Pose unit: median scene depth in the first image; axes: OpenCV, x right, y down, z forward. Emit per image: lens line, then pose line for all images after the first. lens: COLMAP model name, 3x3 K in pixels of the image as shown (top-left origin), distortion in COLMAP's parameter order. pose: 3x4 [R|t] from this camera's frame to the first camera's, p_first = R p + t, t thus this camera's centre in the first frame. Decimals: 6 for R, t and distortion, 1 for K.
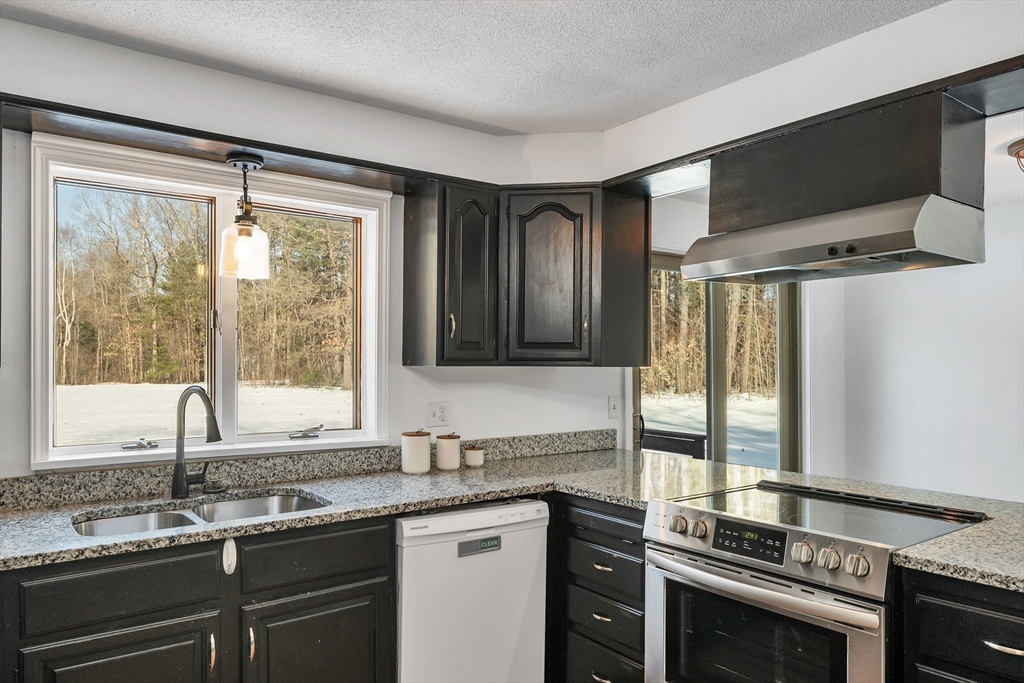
lens RADIAL K [[690.3, 0, 512.0], [0, 690.3, 341.5], [0, 0, 1]] dist [-0.002324, 0.001065]
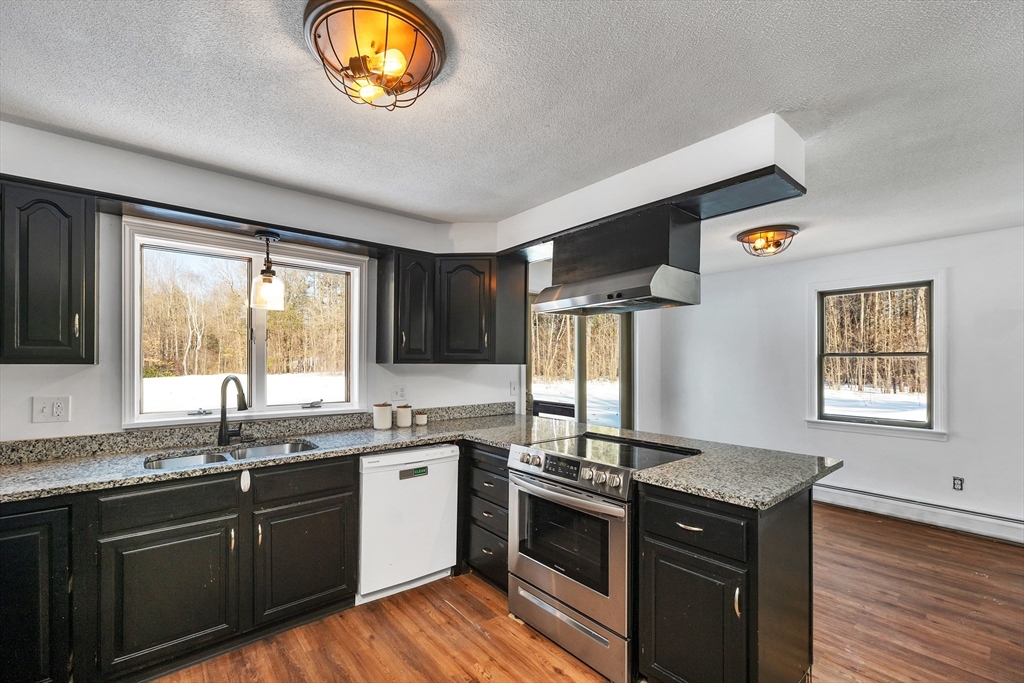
lens RADIAL K [[426.8, 0, 513.6], [0, 426.8, 349.6], [0, 0, 1]] dist [0.000989, -0.000031]
pose [[0.998243, 0.004188, 0.059112, 0.130452], [-0.004382, 0.999985, 0.003153, -0.002124], [-0.059098, -0.003406, 0.998246, -0.030977]]
